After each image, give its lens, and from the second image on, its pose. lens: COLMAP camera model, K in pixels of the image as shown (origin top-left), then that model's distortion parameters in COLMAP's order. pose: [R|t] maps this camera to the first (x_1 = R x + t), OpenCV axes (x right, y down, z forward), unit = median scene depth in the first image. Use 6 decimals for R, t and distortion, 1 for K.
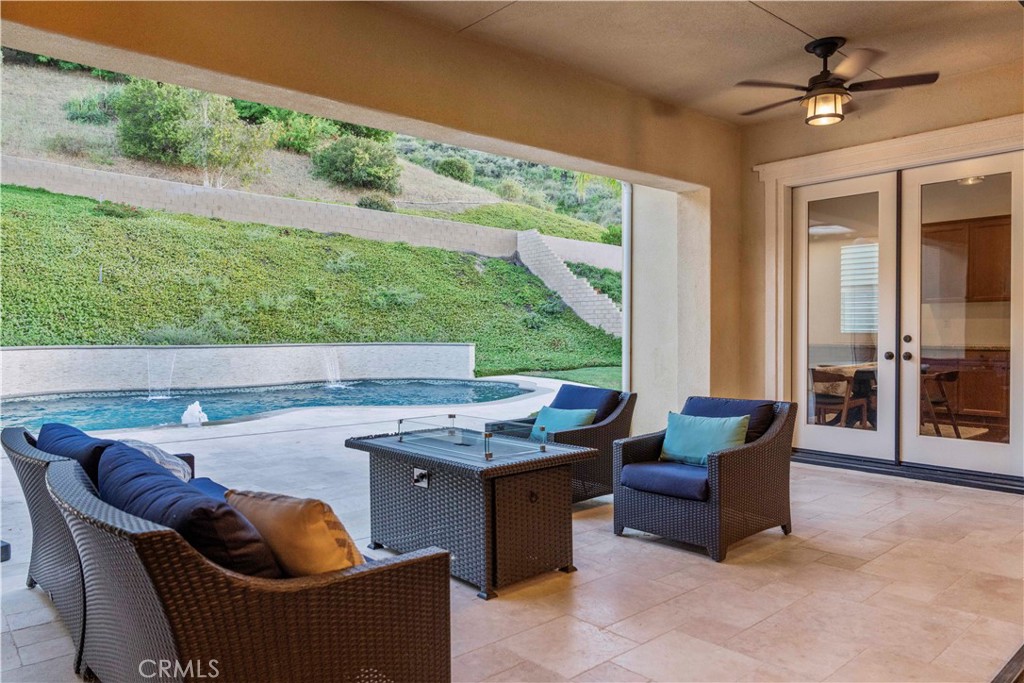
lens RADIAL K [[697.6, 0, 512.0], [0, 697.6, 341.5], [0, 0, 1]] dist [-0.018372, 0.016947]
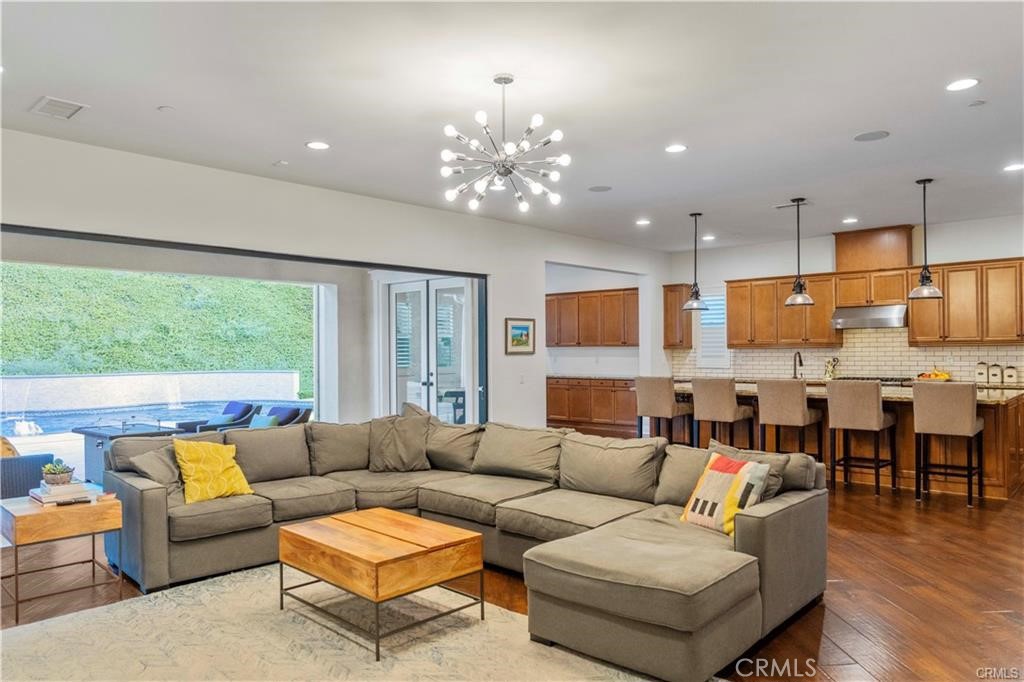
lens RADIAL K [[706.7, 0, 513.3], [0, 706.7, 353.6], [0, 0, 1]] dist [0.000993, 0.000736]
pose [[0.993895, -0.005164, 0.110211, 0.140190], [0.006464, 0.999914, -0.011439, -0.008453], [-0.110143, 0.012082, 0.993842, -0.206596]]
